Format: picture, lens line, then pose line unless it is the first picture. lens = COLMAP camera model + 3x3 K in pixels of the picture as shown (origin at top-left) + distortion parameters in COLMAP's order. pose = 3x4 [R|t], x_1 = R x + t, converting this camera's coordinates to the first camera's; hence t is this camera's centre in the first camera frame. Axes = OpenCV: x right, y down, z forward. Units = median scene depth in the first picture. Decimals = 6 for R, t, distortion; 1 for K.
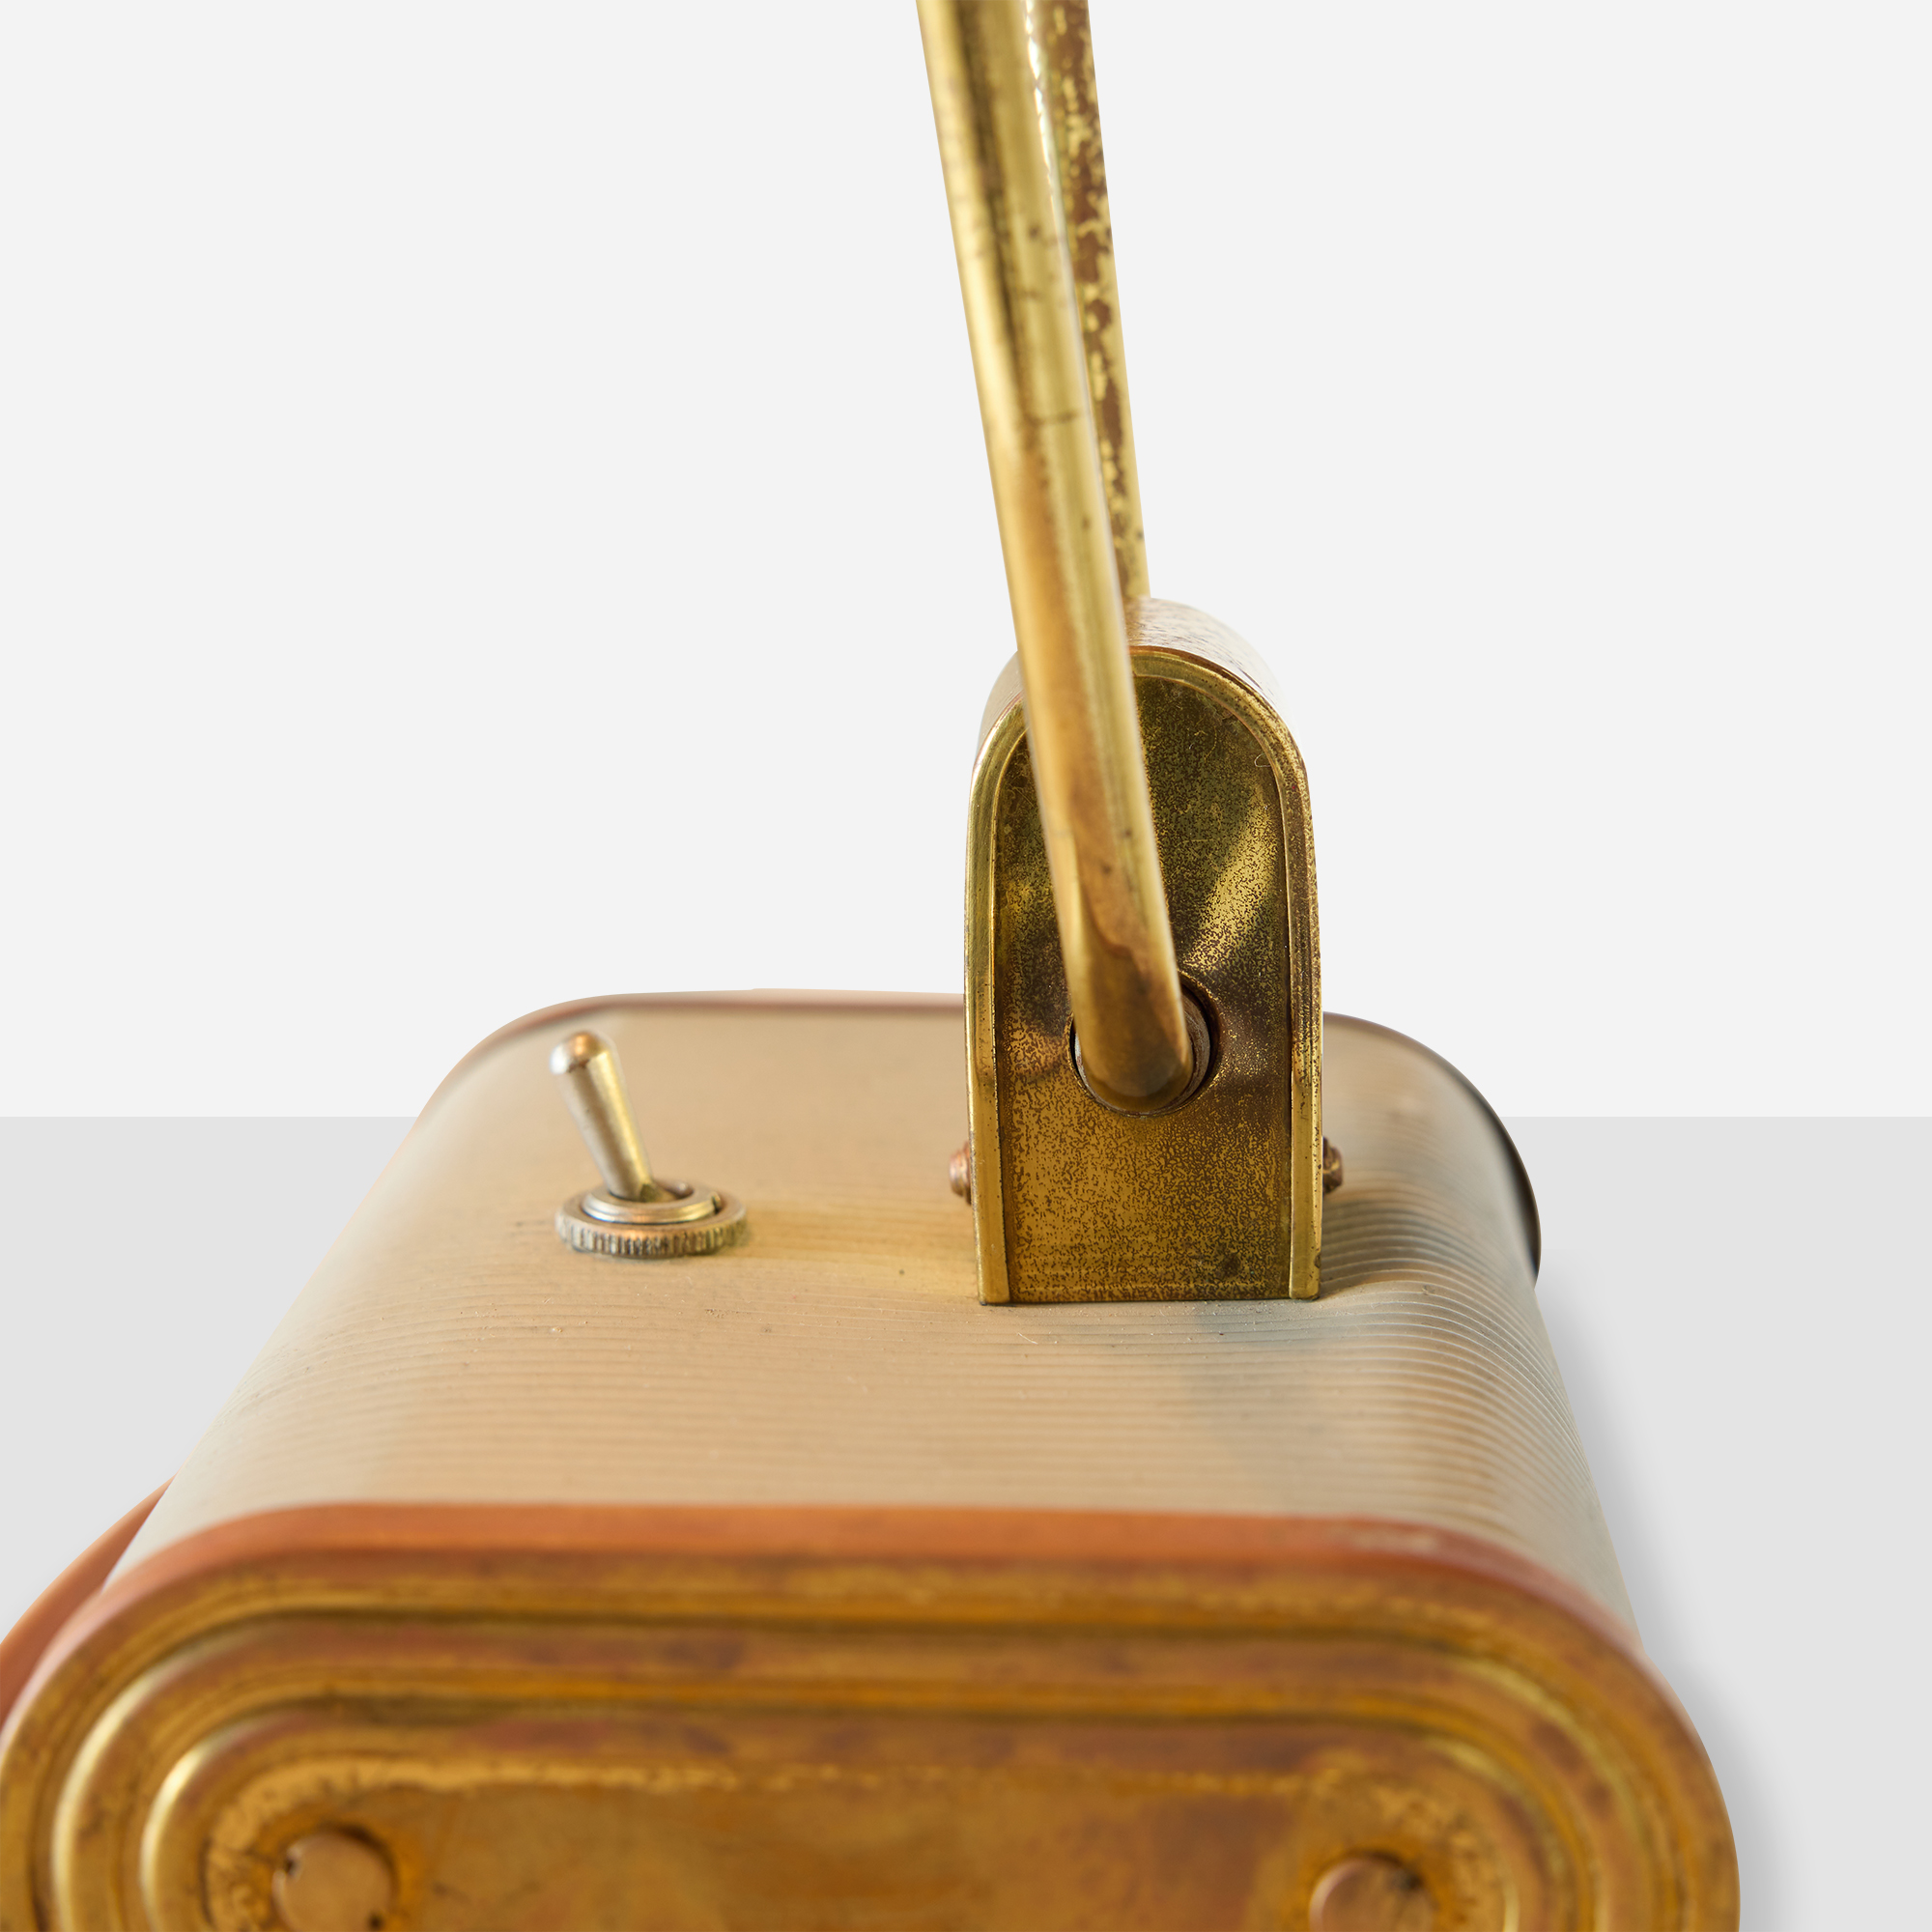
lens RADIAL K [[3875.2, 0, 980.9], [0, 3875.2, 948.2], [0, 0, 1]] dist [-0.047062, 0.000000]
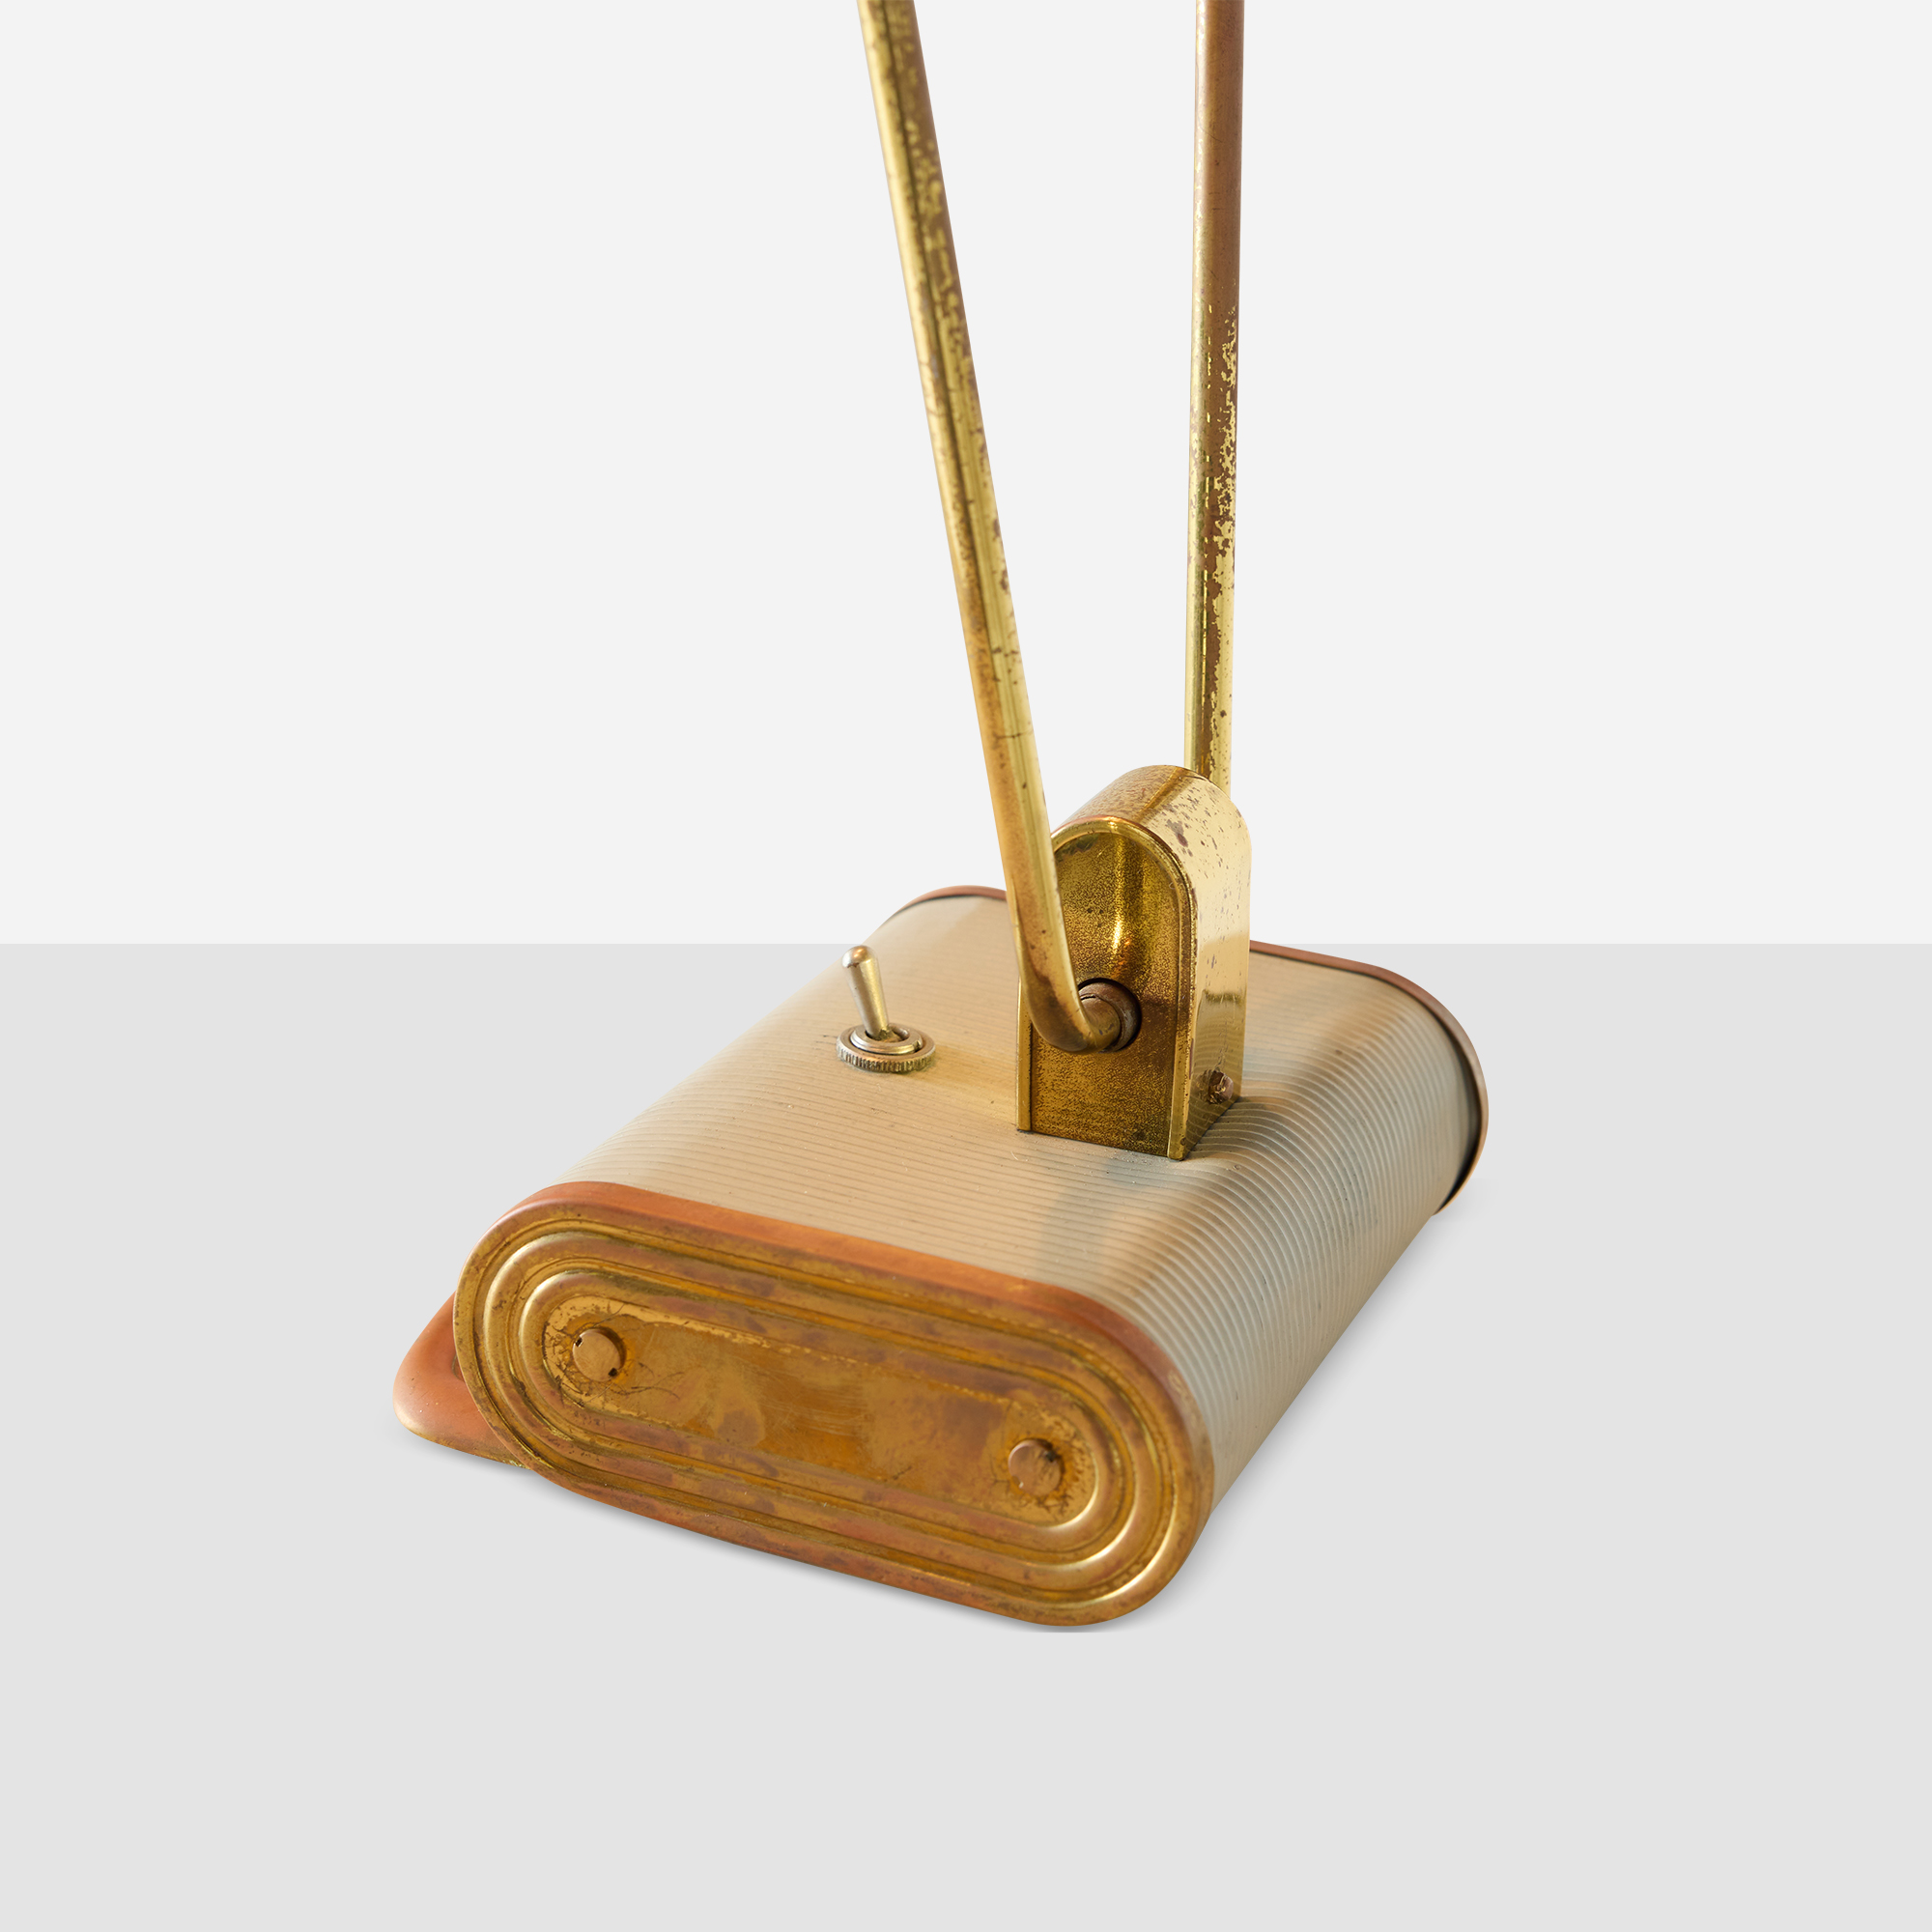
lens RADIAL K [[3875.2, 0, 964.2], [0, 3875.2, 966.5], [0, 0, 1]] dist [-0.047062, 0.000000]
pose [[0.939004, 0.177771, -0.294396, 0.640419], [-0.134139, 0.977557, 0.162448, -0.359641], [0.316667, -0.113049, 0.941776, -0.986768]]
